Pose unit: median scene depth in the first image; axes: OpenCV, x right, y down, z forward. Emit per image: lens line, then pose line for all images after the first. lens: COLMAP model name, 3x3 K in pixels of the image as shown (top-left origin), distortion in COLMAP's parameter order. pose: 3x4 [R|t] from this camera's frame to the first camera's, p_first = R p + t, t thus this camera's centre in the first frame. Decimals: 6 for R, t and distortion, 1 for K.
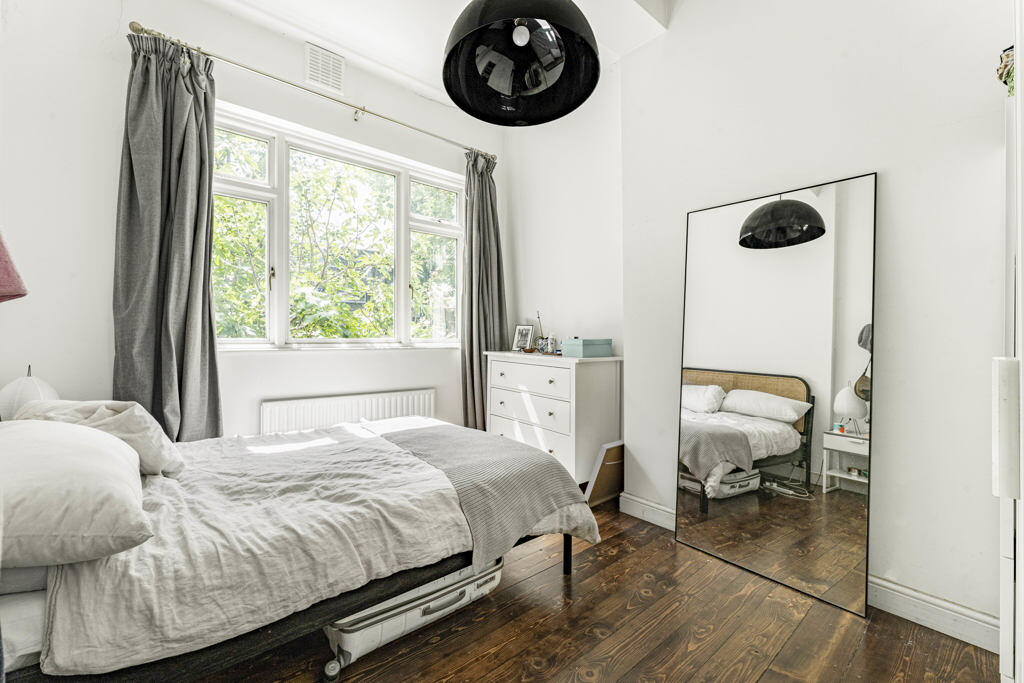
lens RADIAL K [[418.5, 0, 512.0], [0, 418.5, 341.5], [0, 0, 1]] dist [0.000675, 0.000094]
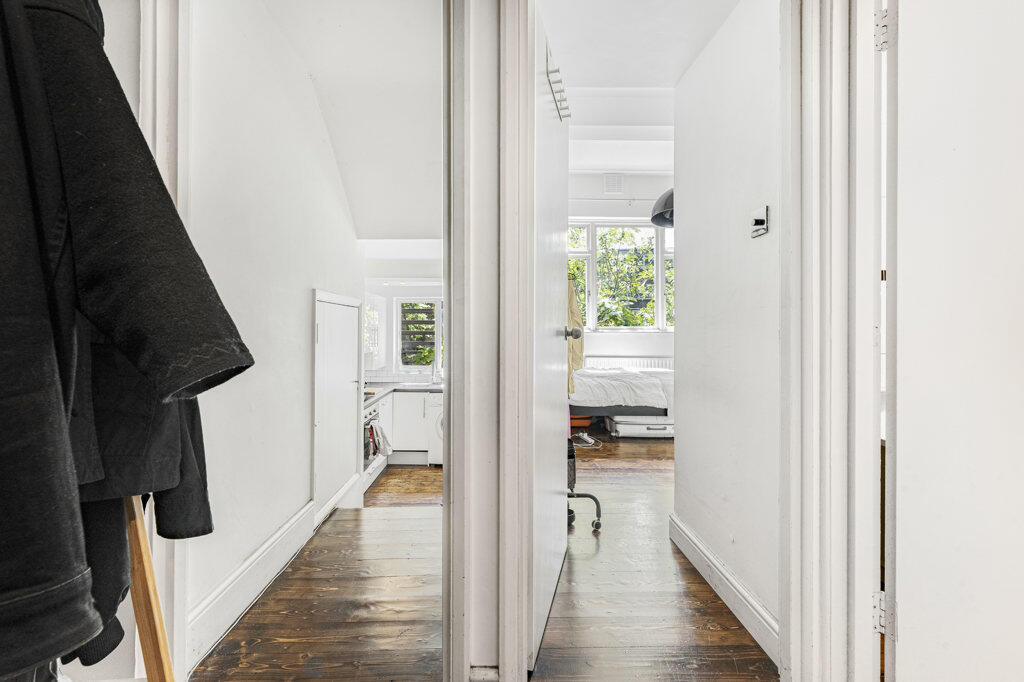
lens RADIAL K [[418.5, 0, 512.0], [0, 418.5, 341.0], [0, 0, 1]] dist [0.000675, 0.000094]
pose [[0.777294, -0.001693, -0.629135, 0.363880], [0.006512, 0.999964, 0.005355, 0.043892], [0.629104, -0.008259, 0.777278, -0.722027]]
